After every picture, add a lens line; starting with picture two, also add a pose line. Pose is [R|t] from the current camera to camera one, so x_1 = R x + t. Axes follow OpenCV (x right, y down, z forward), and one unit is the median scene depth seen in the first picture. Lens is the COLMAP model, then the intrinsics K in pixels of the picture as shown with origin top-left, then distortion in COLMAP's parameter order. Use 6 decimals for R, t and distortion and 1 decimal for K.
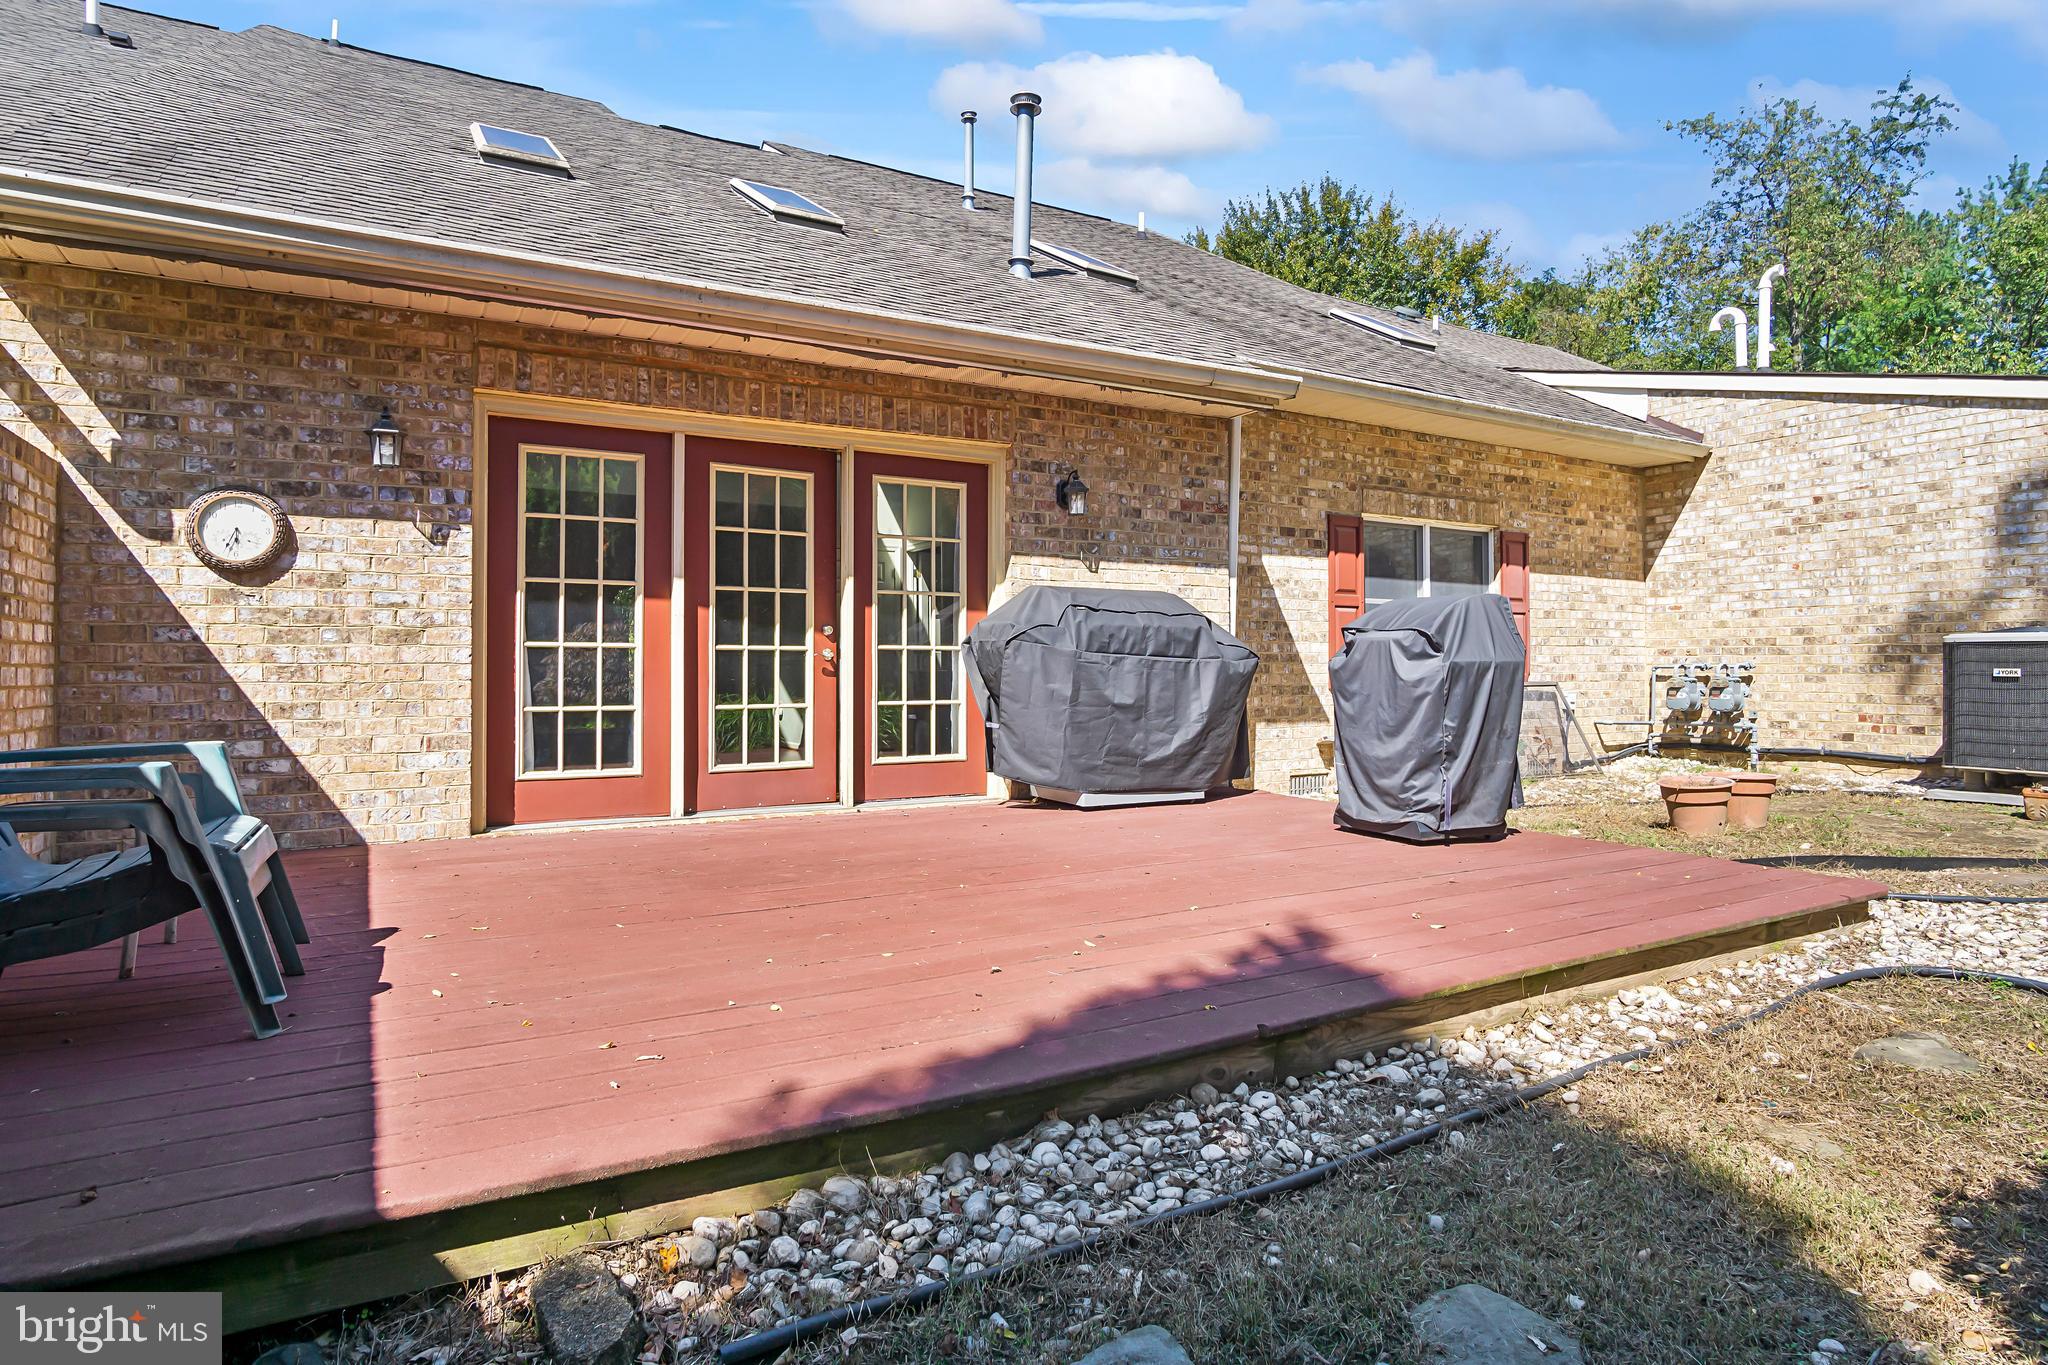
lens RADIAL K [[1103.3, 0, 1009.8], [0, 1103.3, 660.6], [0, 0, 1]] dist [-0.012326, -0.000745]
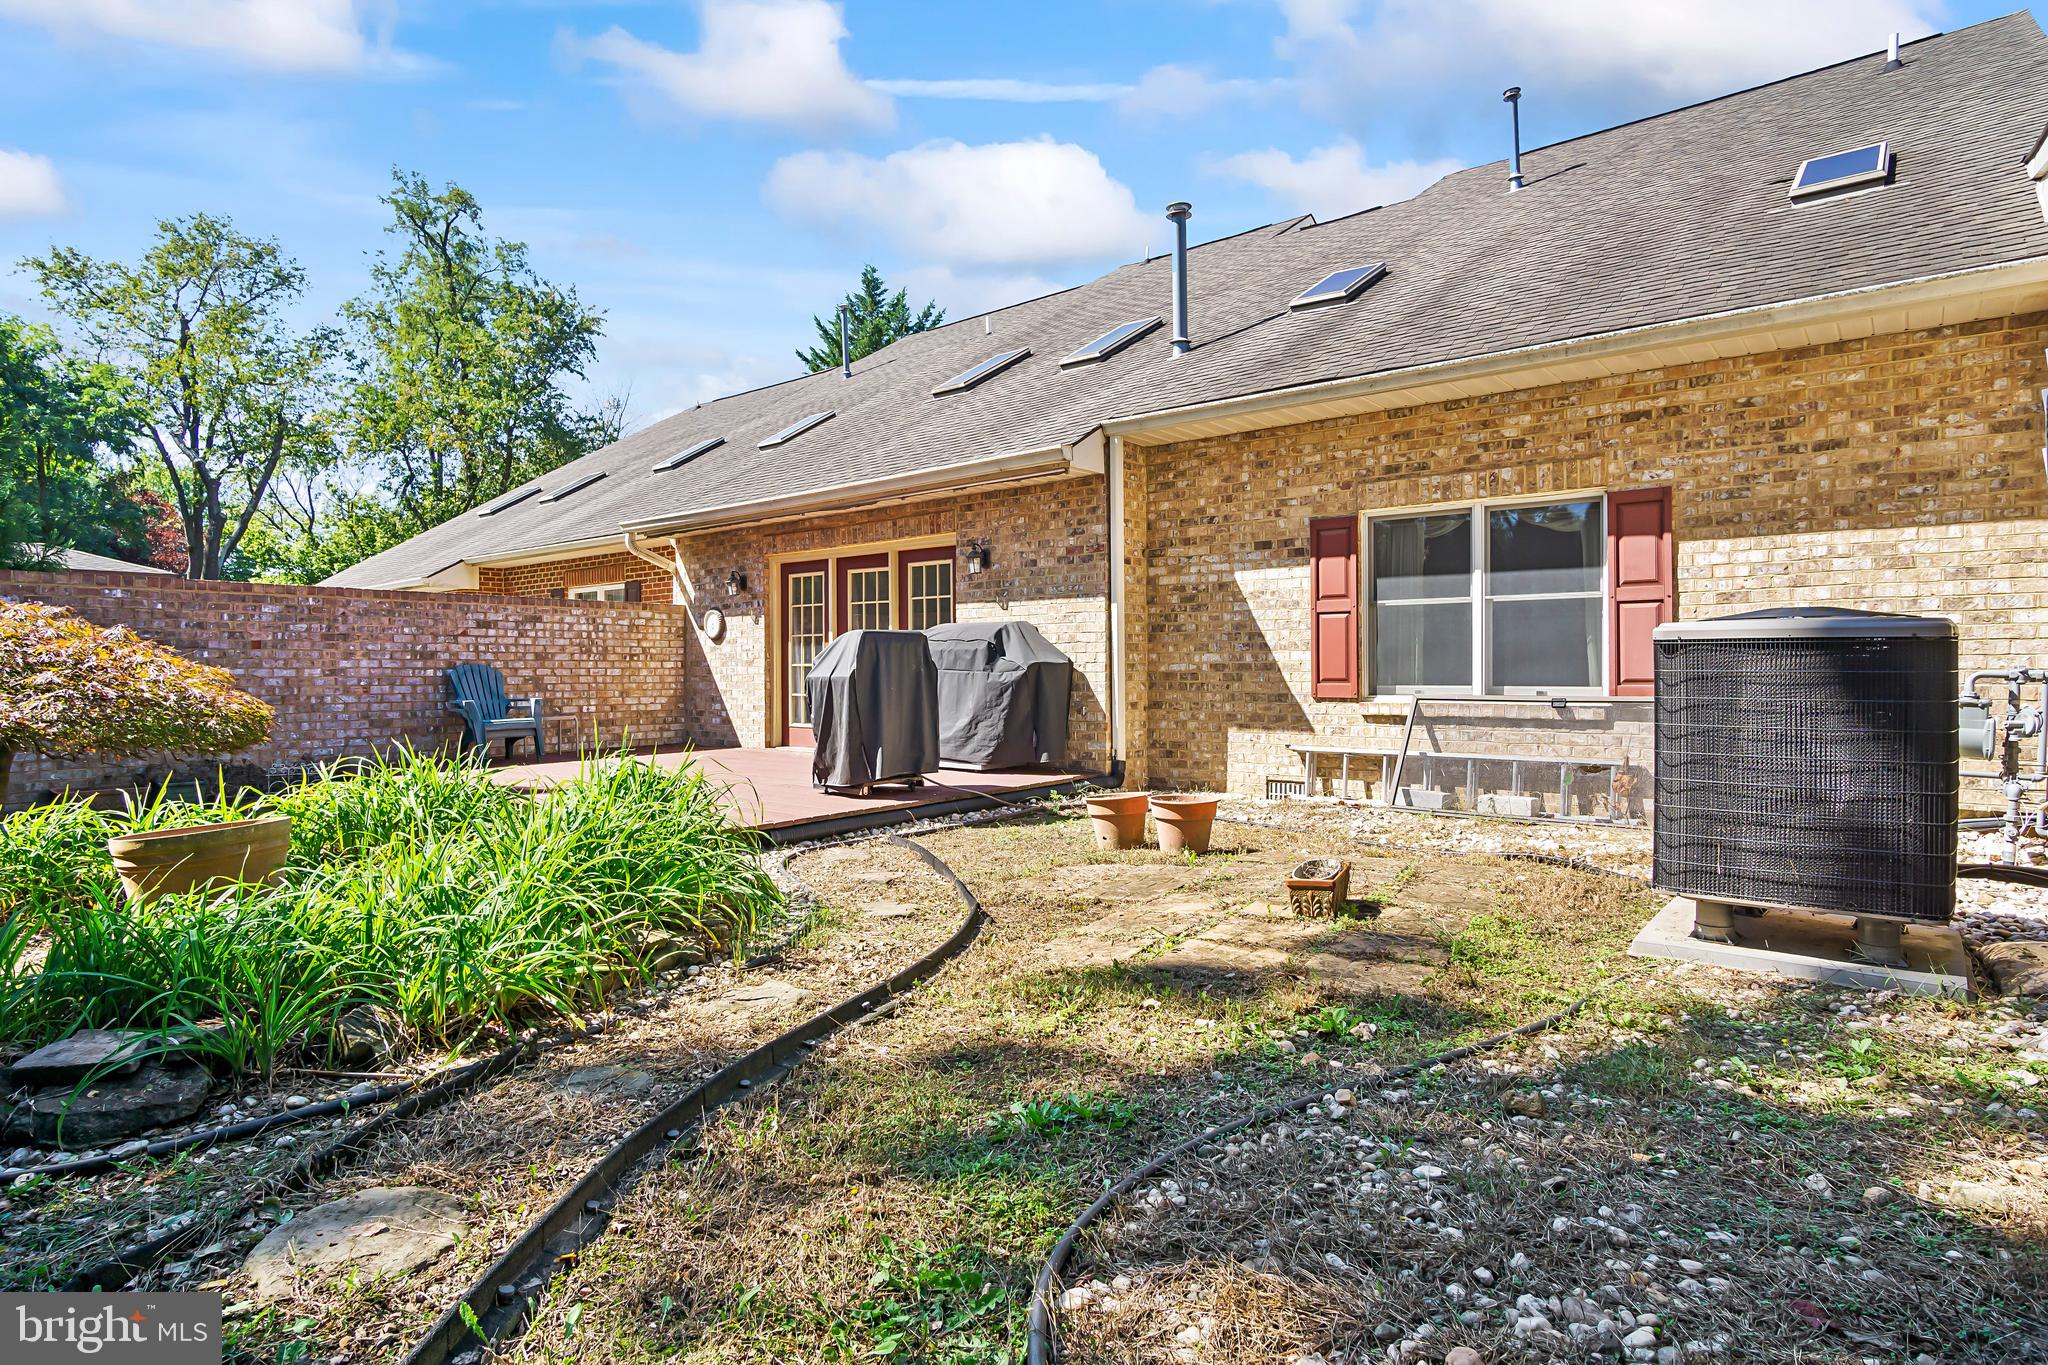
lens RADIAL K [[1103.3, 0, 1009.8], [0, 1103.3, 660.6], [0, 0, 1]] dist [-0.012326, -0.000745]
pose [[0.346459, -0.006591, -0.938042, 1.152112], [0.013160, 0.999911, -0.002166, -0.009191], [0.937973, -0.011594, 0.346515, 0.418400]]
